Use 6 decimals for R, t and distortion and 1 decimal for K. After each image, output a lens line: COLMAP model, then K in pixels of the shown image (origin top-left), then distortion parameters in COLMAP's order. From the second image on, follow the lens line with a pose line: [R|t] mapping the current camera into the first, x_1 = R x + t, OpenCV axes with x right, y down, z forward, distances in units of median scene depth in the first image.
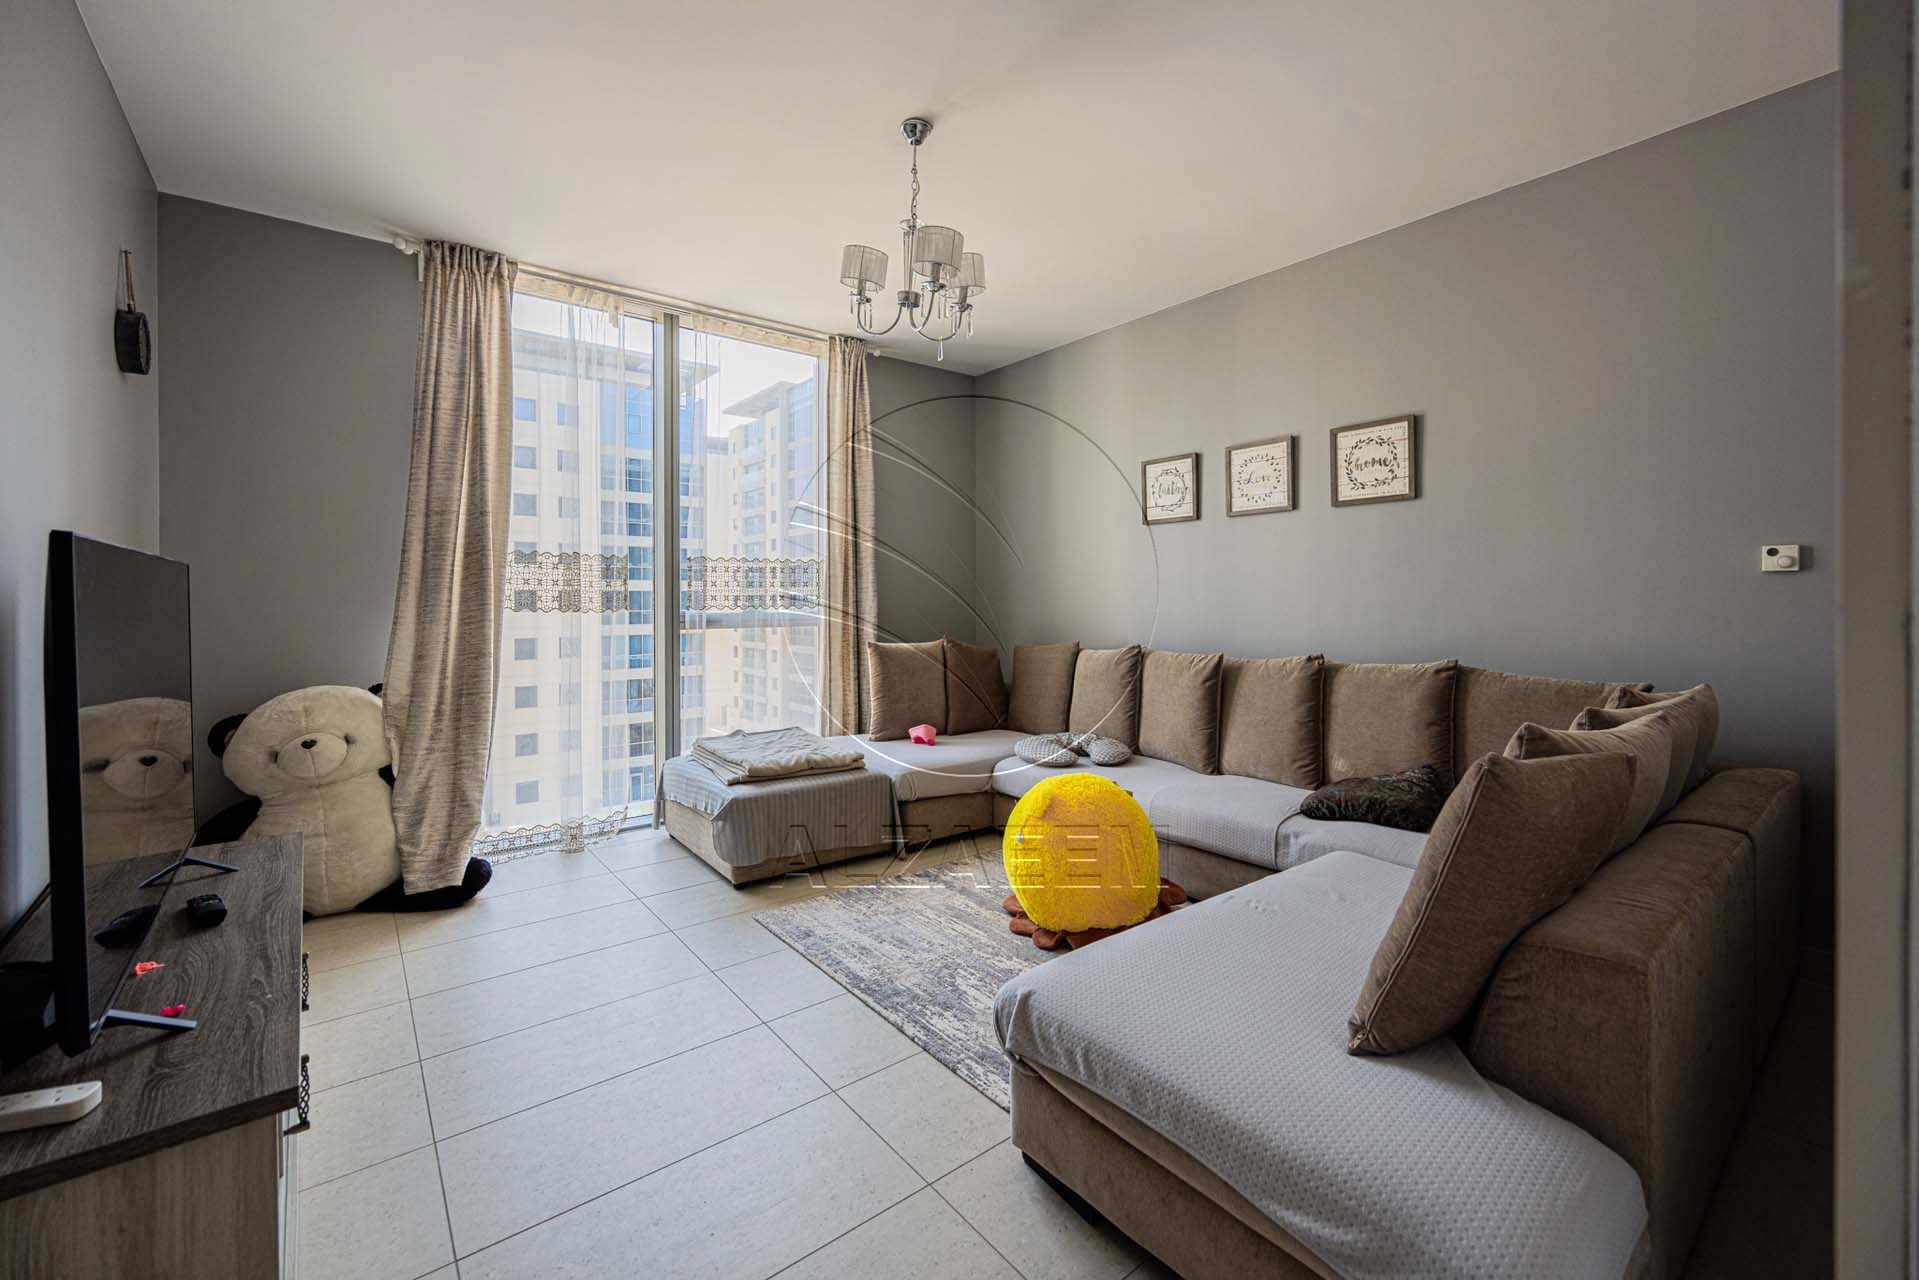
lens RADIAL K [[777.1, 0, 951.3], [0, 777.1, 600.3], [0, 0, 1]] dist [-0.002286, -0.000321]
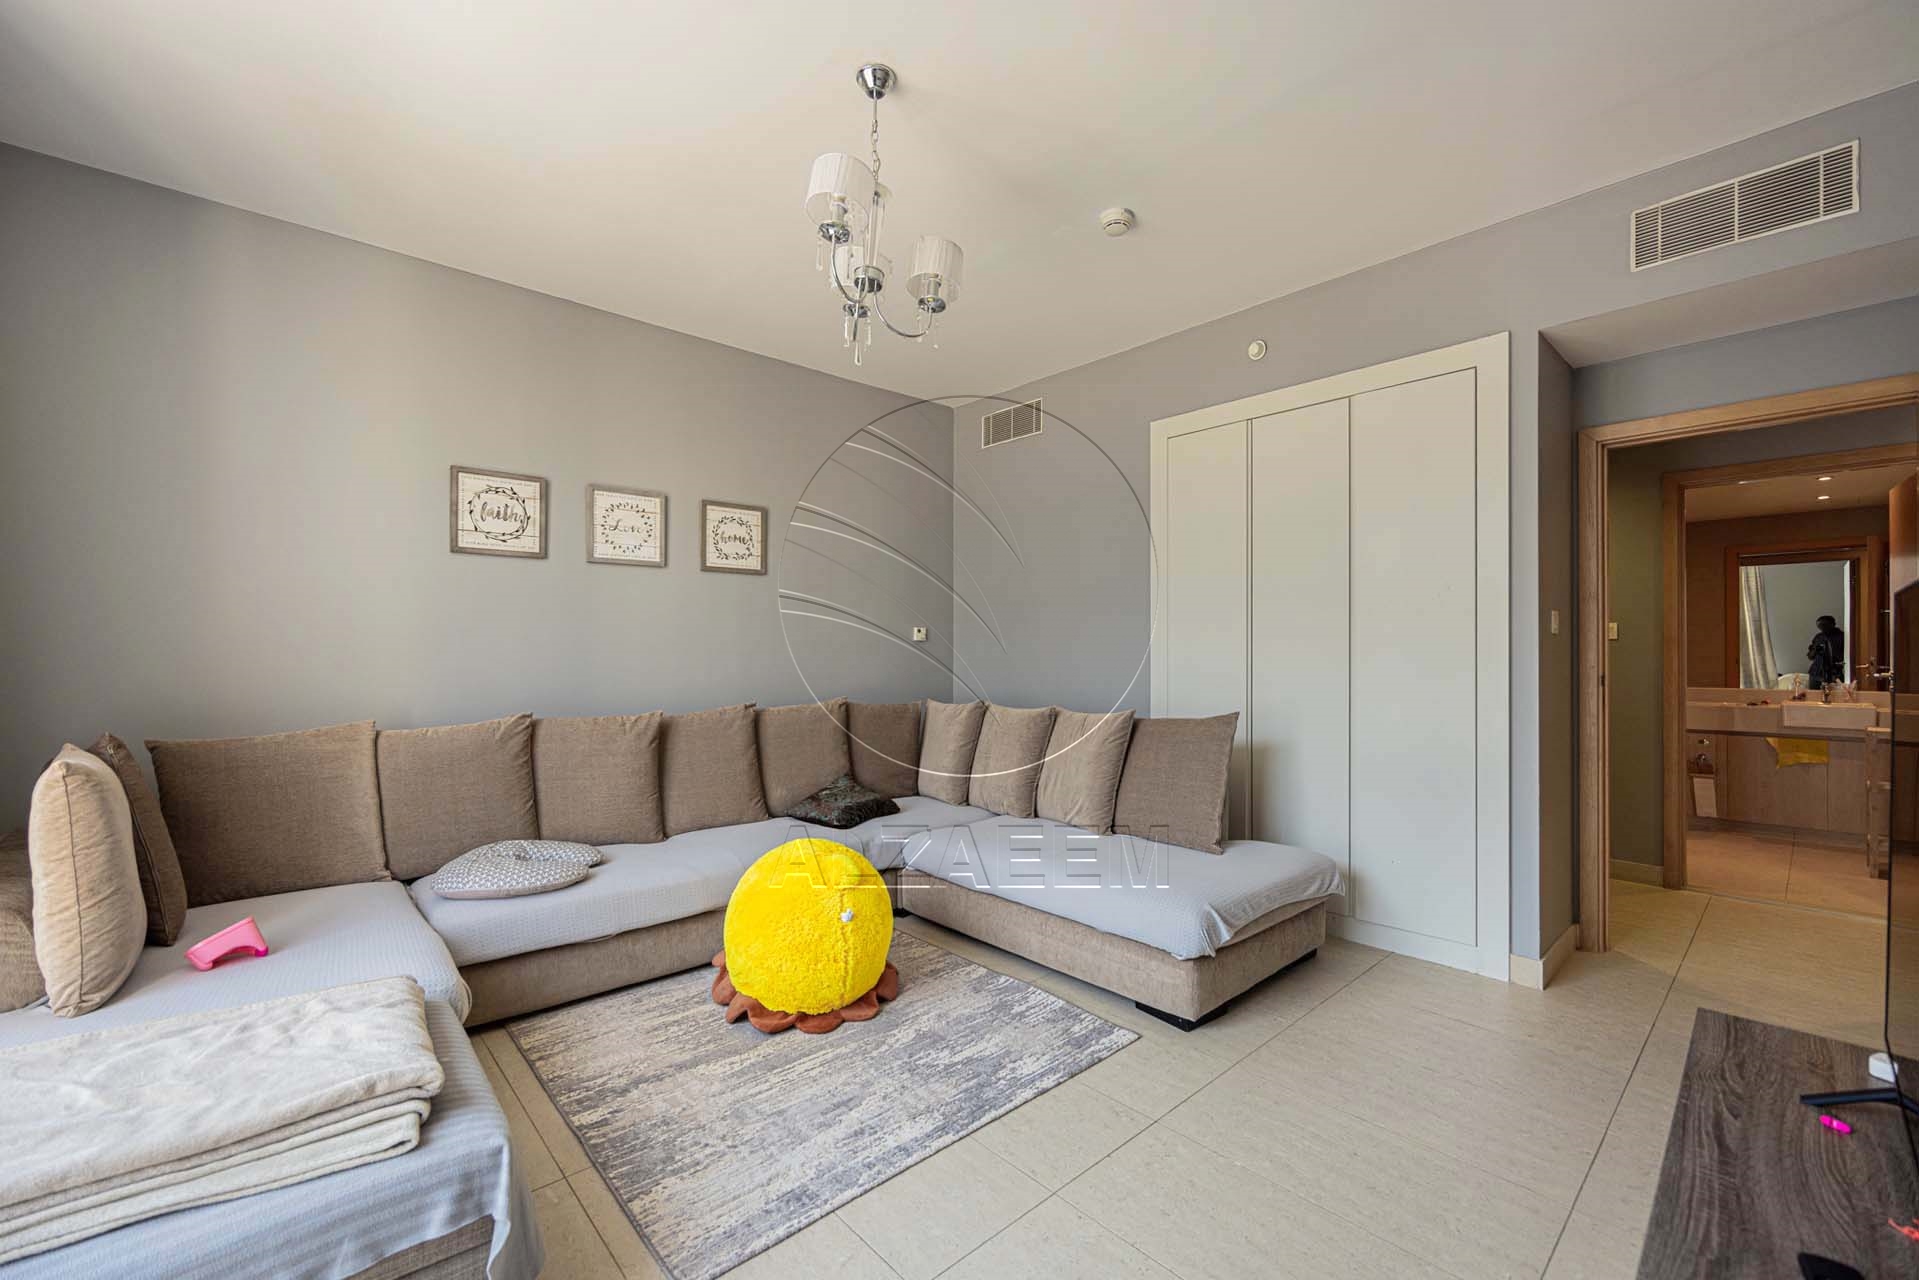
lens RADIAL K [[777.1, 0, 959.4], [0, 777.1, 648.2], [0, 0, 1]] dist [-0.002286, -0.000321]
pose [[-0.065173, 0.010980, 0.997814, -0.674387], [0.002199, 0.999939, -0.010860, 0.002887], [-0.997872, 0.001486, -0.065193, 0.757210]]
